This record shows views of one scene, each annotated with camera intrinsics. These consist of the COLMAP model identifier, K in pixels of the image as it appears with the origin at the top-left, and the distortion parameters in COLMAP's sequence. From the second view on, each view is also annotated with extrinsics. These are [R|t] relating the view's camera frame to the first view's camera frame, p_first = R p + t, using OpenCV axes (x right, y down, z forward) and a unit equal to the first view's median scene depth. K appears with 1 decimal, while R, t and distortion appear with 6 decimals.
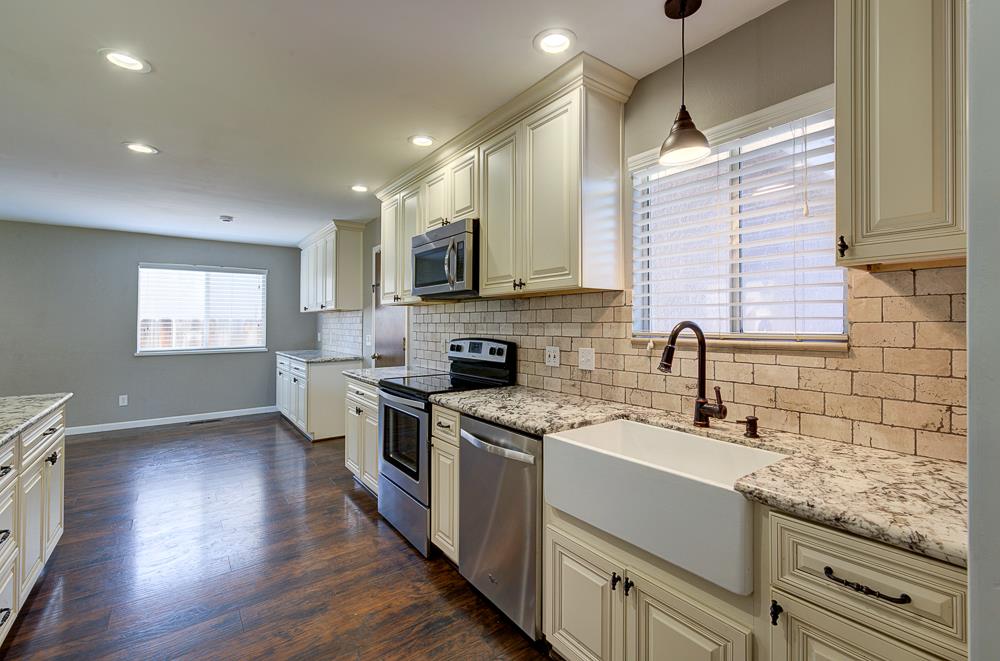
lens RADIAL K [[453.0, 0, 512.8], [0, 453.0, 301.4], [0, 0, 1]] dist [0.008369, 0.000909]
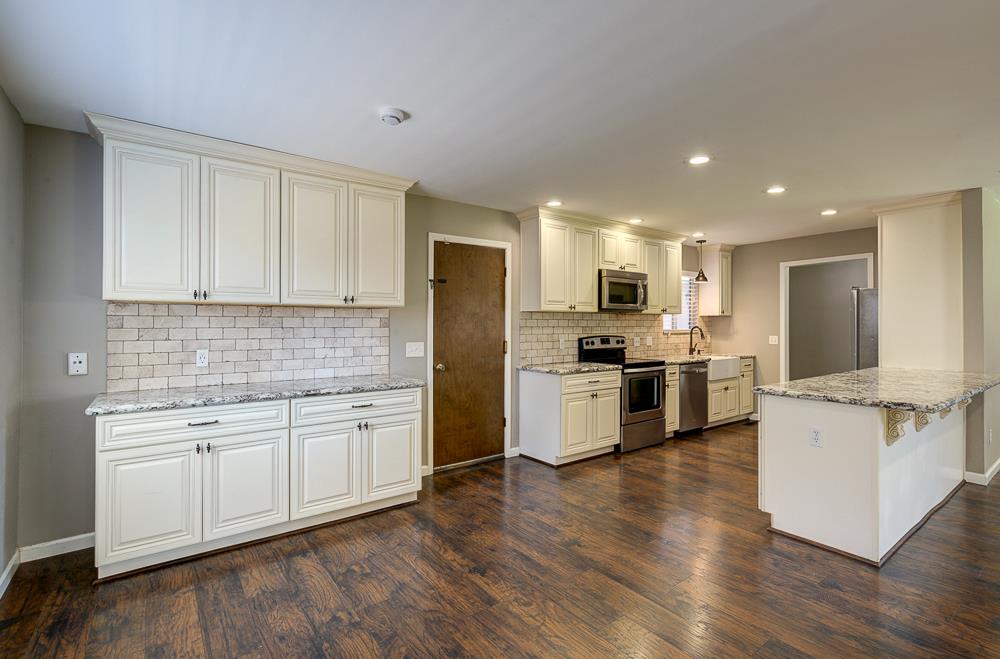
lens RADIAL K [[458.1, 0, 500.8], [0, 458.1, 324.5], [0, 0, 1]] dist [0.000877, 0.000667]
pose [[0.002796, 0.007020, 0.999971, -1.890506], [-0.044254, 0.998997, -0.006889, 0.072689], [-0.999016, -0.044234, 0.003104, 1.468465]]
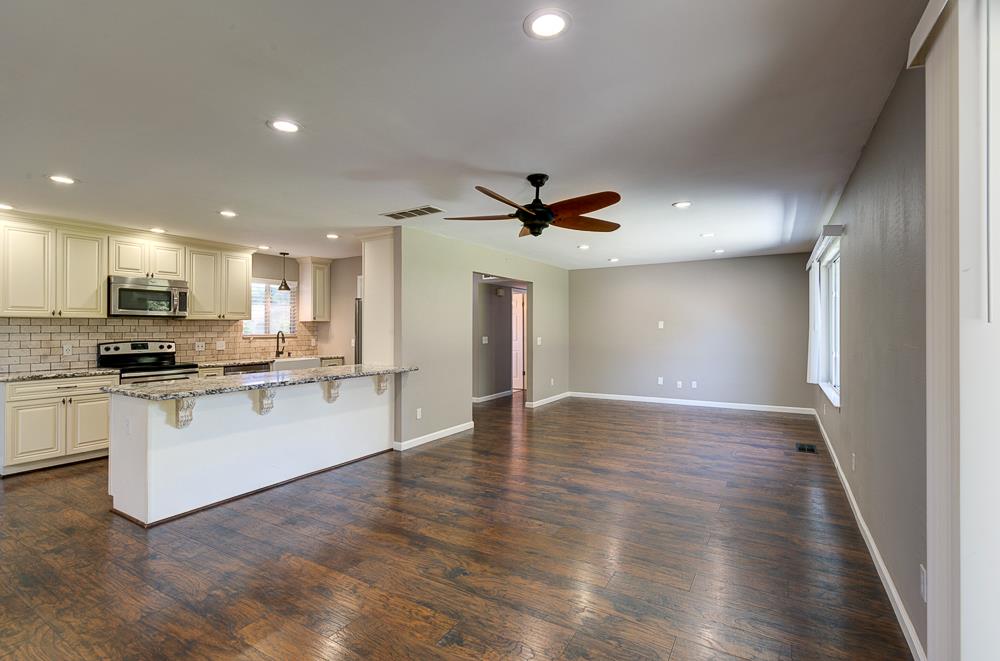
lens RADIAL K [[453.0, 0, 491.8], [0, 453.0, 329.6], [0, 0, 1]] dist [0.008369, 0.000909]
pose [[-0.362389, 0.003386, 0.932021, -2.297852], [-0.036833, 0.999160, -0.017951, 0.020738], [-0.931299, -0.040835, -0.361960, 0.411039]]
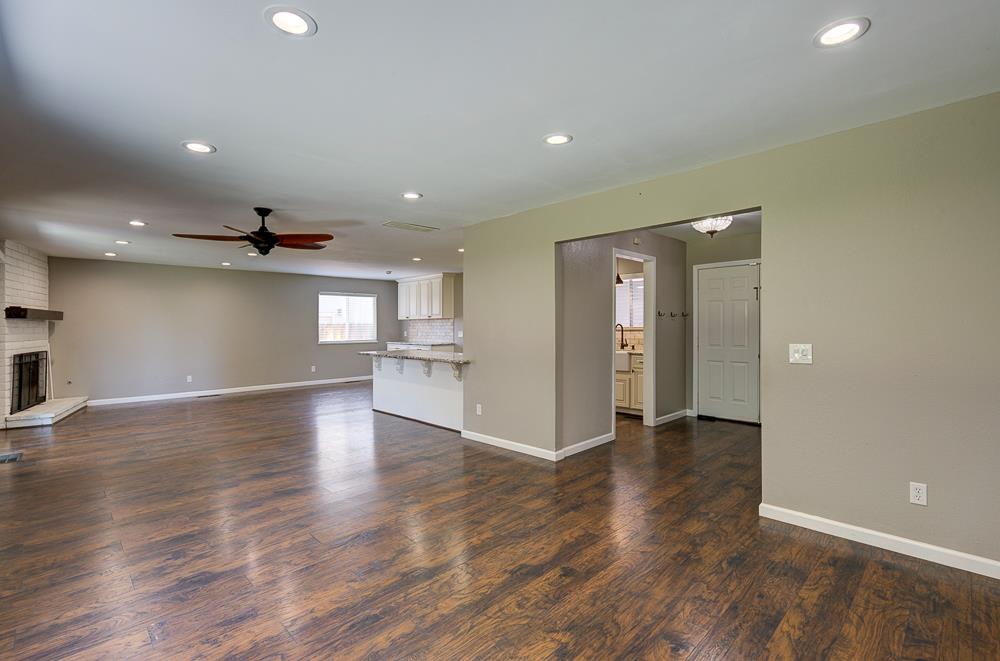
lens RADIAL K [[453.0, 0, 498.3], [0, 453.0, 328.8], [0, 0, 1]] dist [0.008369, 0.000909]
pose [[0.990437, -0.005761, 0.137846, -0.723863], [-0.001736, 0.998528, 0.054209, -0.075736], [-0.137955, -0.053930, 0.988969, -1.666307]]
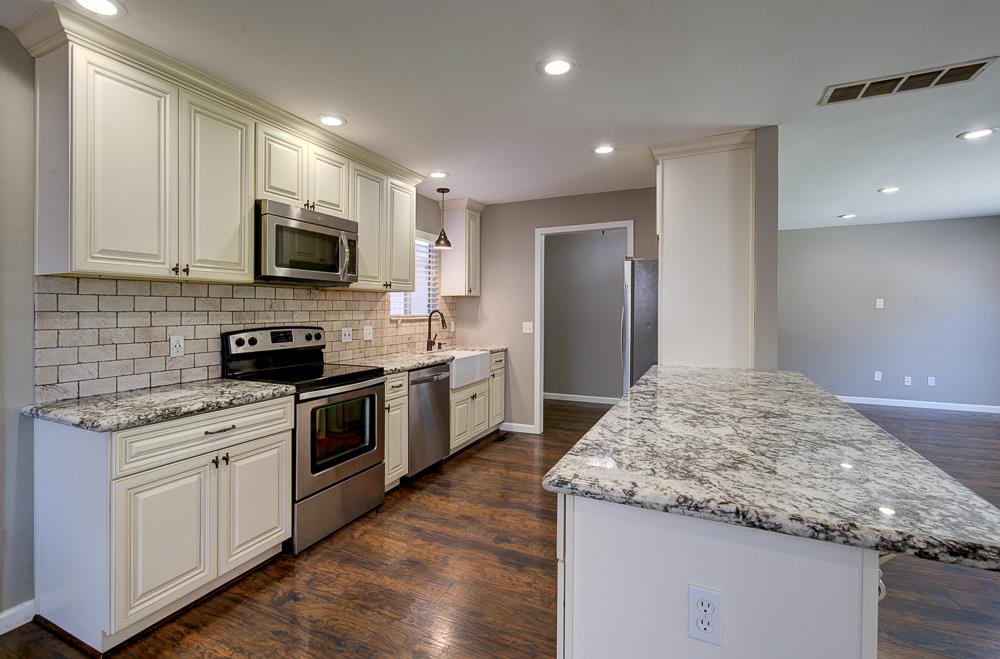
lens RADIAL K [[458.1, 0, 471.5], [0, 458.1, 316.1], [0, 0, 1]] dist [0.000877, 0.000667]
pose [[-0.440423, -0.008900, 0.897746, -1.177651], [-0.037583, 0.999257, -0.008531, 0.054984], [-0.897004, -0.037497, -0.440430, 1.132382]]
